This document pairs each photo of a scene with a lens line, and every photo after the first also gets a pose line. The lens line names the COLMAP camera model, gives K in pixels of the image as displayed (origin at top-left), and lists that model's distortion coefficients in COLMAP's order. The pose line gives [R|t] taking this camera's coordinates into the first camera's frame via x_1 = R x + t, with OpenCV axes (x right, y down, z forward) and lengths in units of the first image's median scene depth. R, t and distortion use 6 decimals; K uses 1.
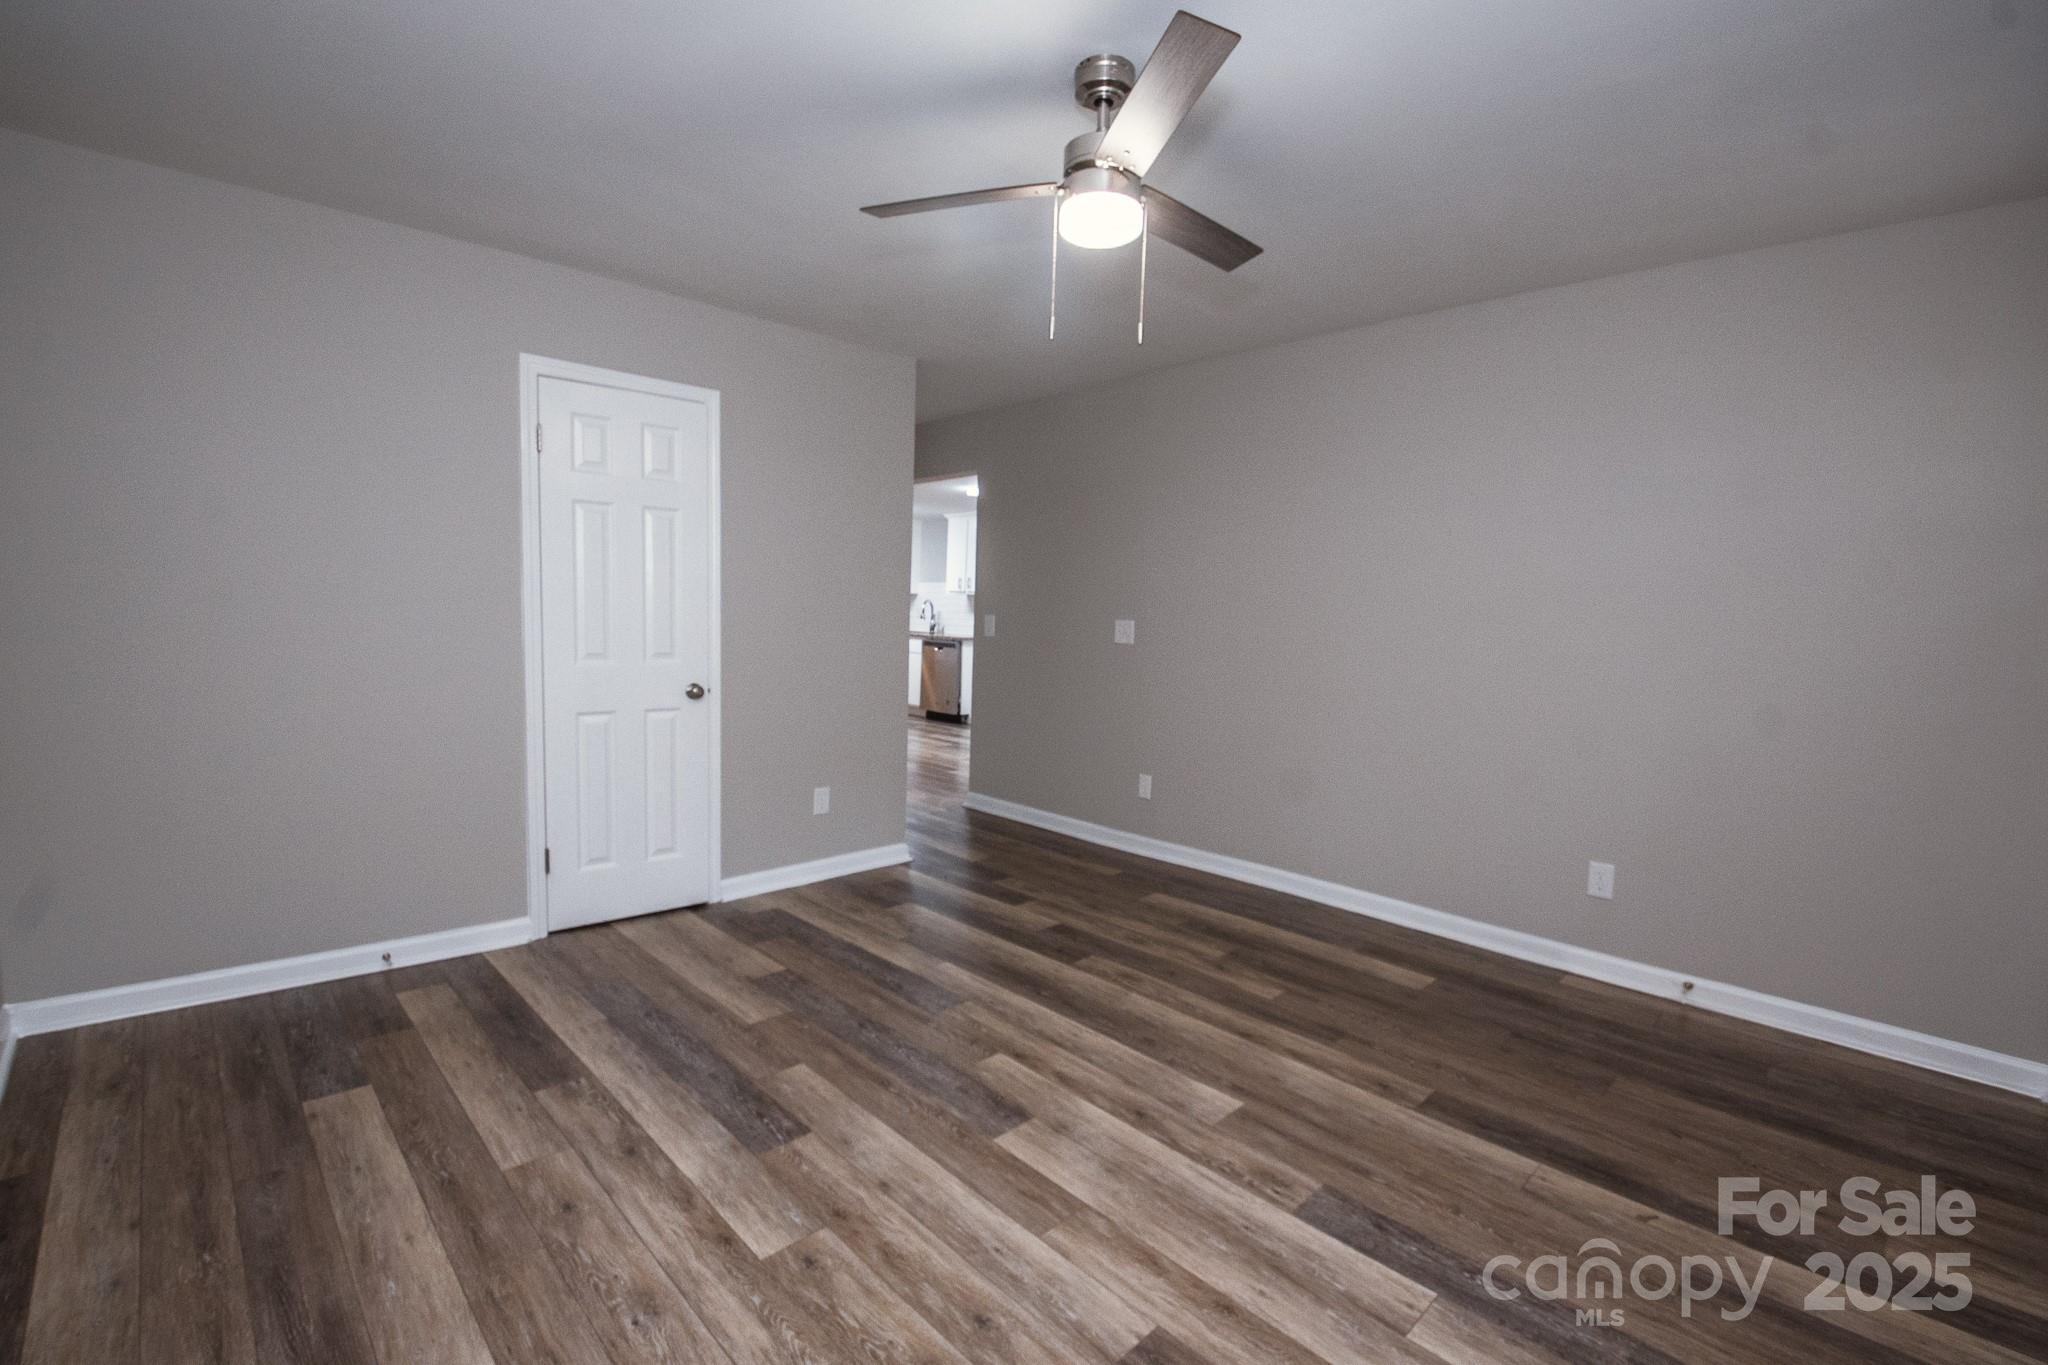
lens RADIAL K [[906.2, 0, 1020.0], [0, 906.2, 685.5], [0, 0, 1]] dist [0.019207, -0.024952]
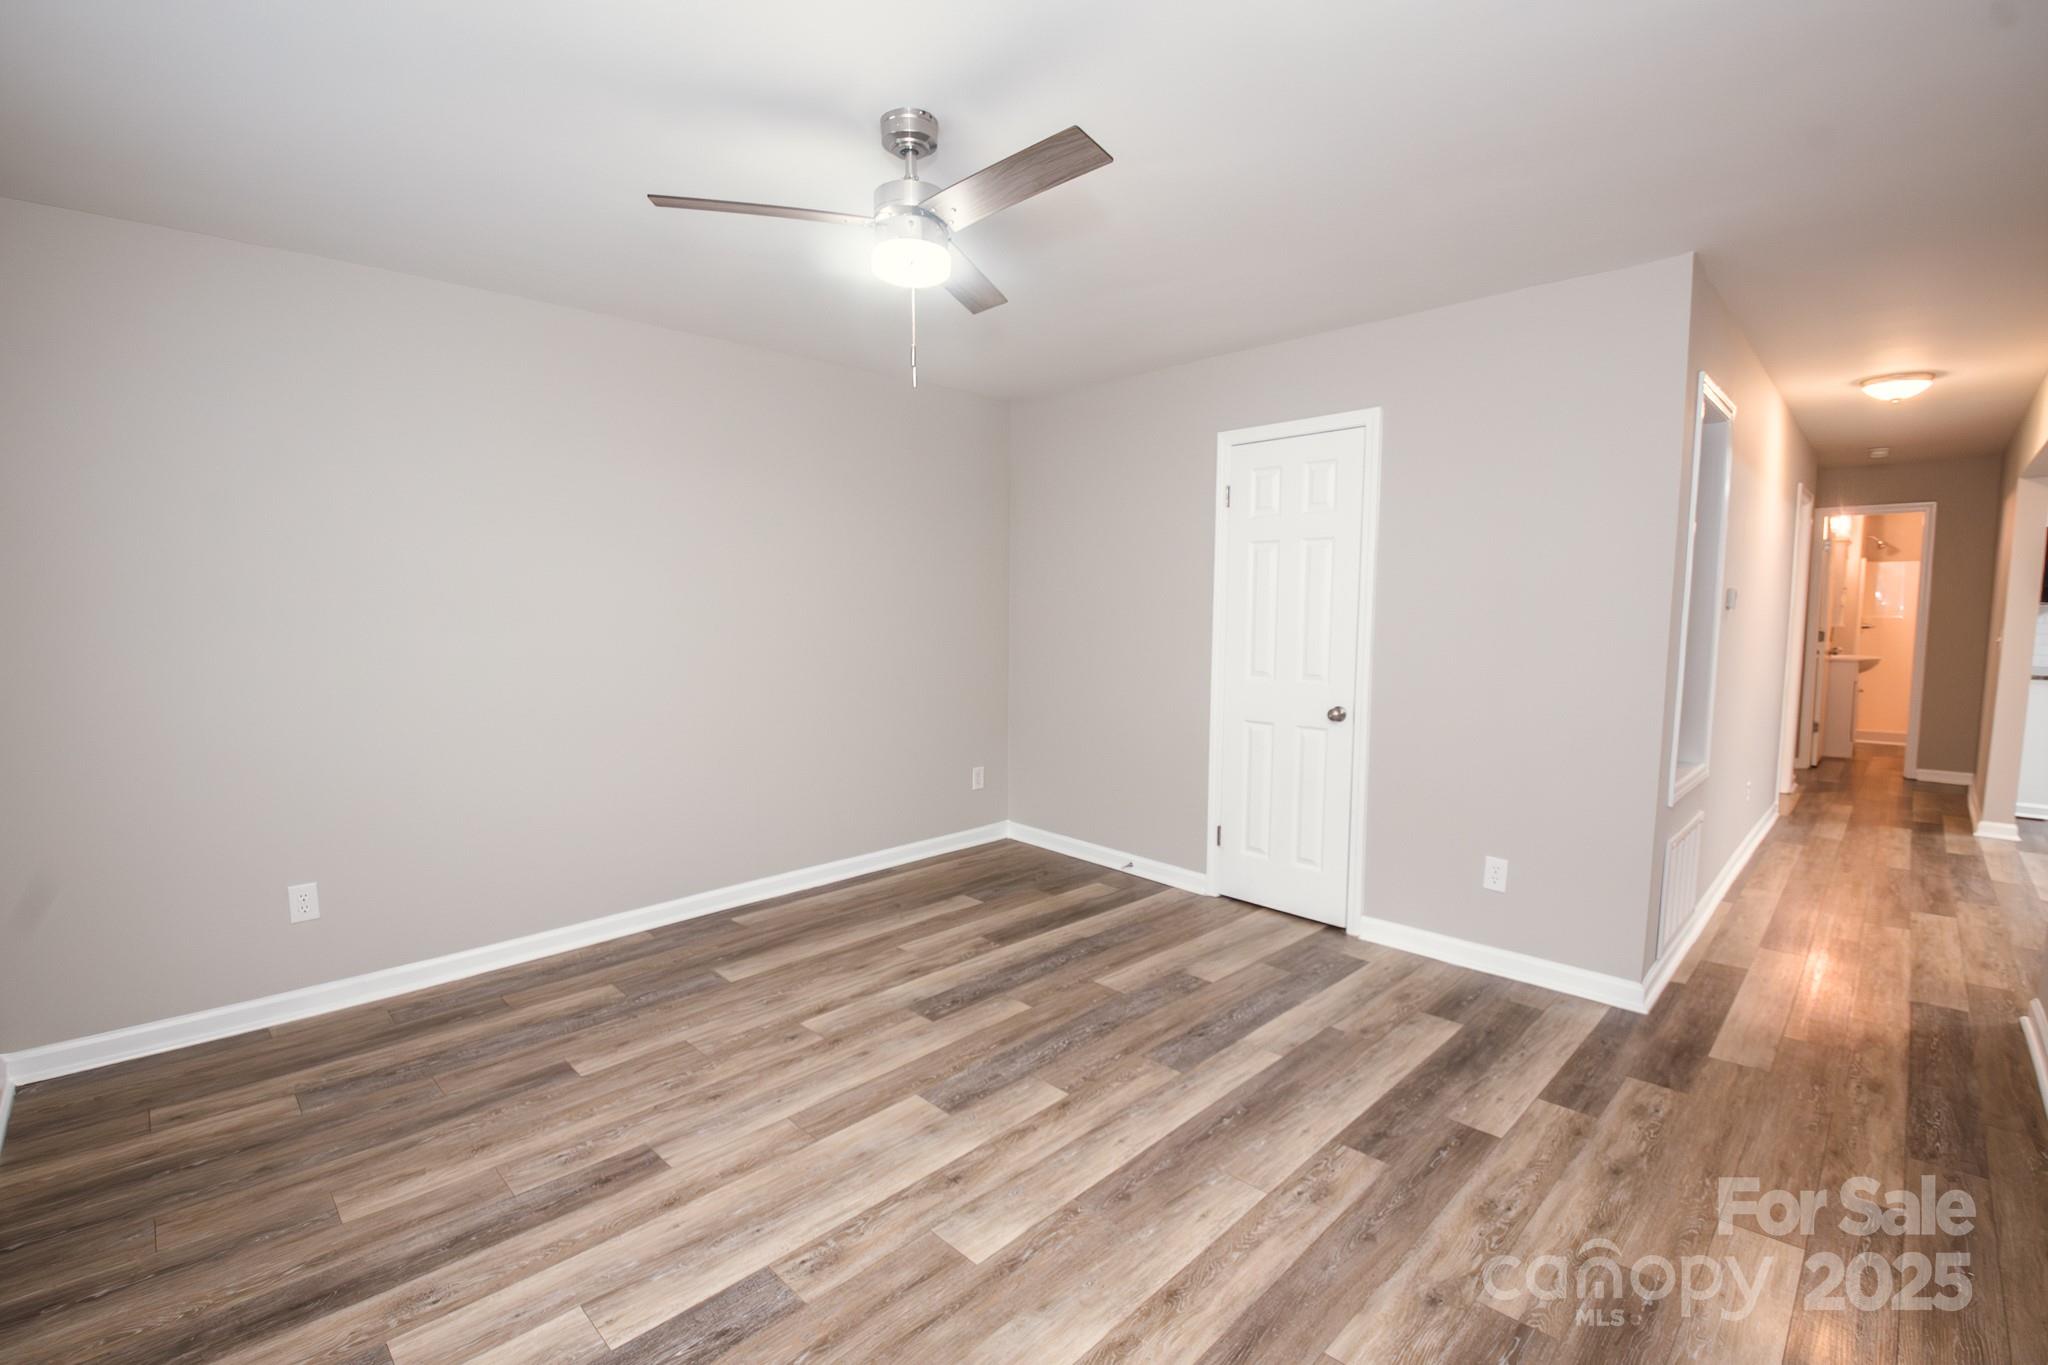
lens RADIAL K [[906.2, 0, 1020.0], [0, 906.2, 685.5], [0, 0, 1]] dist [0.019207, -0.024952]
pose [[0.017156, 0.059017, -0.998110, 0.930381], [-0.088029, 0.994469, 0.057288, -0.077155], [0.995970, 0.086879, 0.022257, 0.909724]]
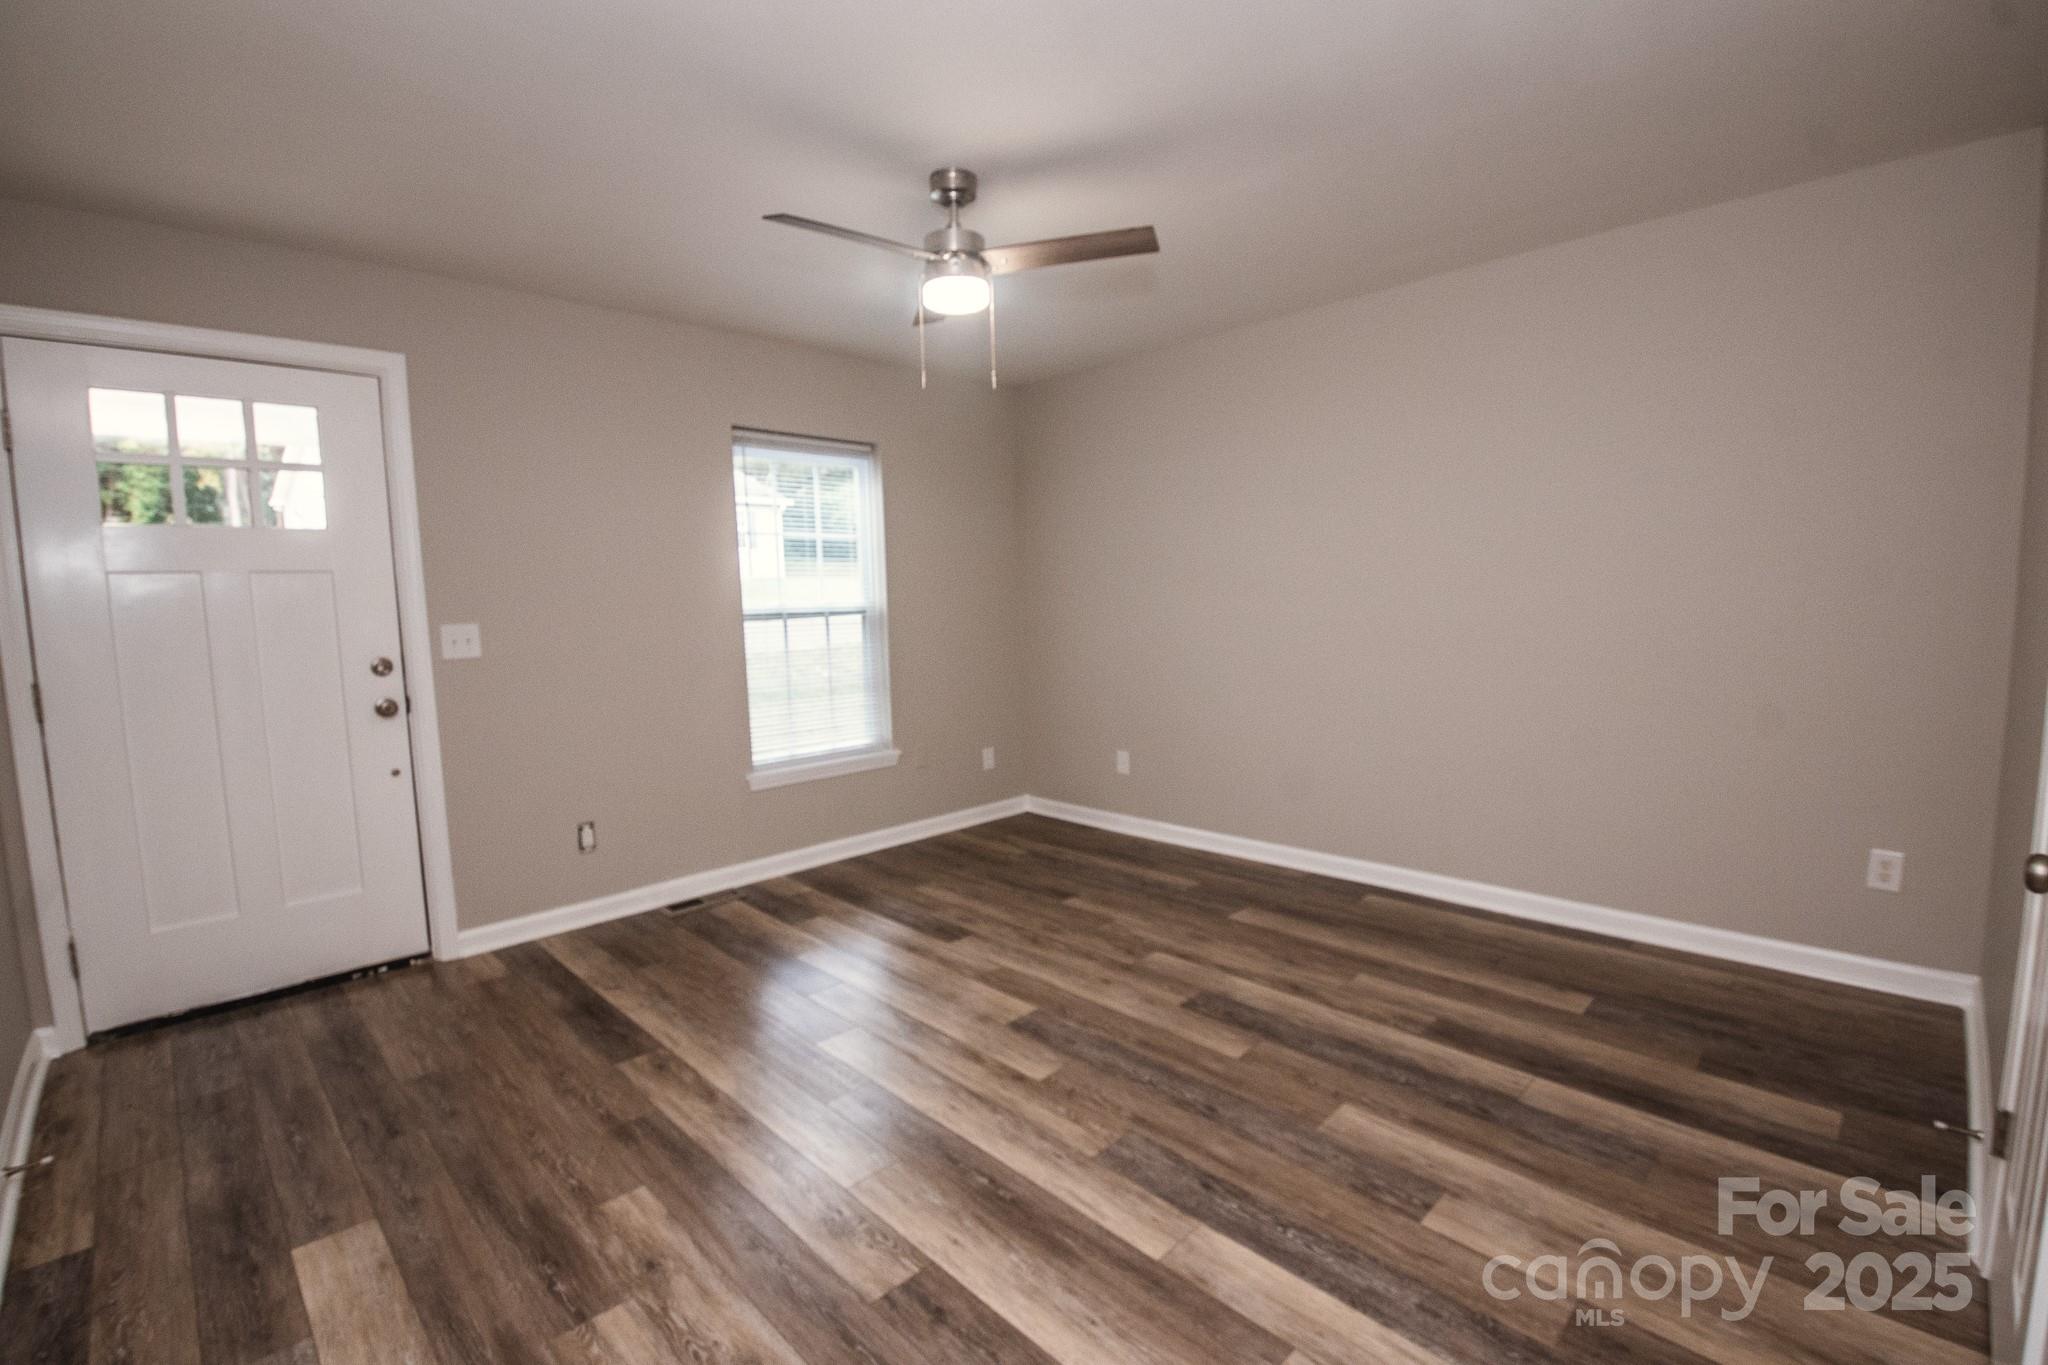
lens RADIAL K [[906.2, 0, 1020.0], [0, 906.2, 685.5], [0, 0, 1]] dist [0.019207, -0.024952]
pose [[-0.999916, -0.002143, -0.012810, 0.011189], [-0.004545, 0.981659, 0.190591, -0.170229], [0.012166, 0.190633, -0.981586, 1.871743]]
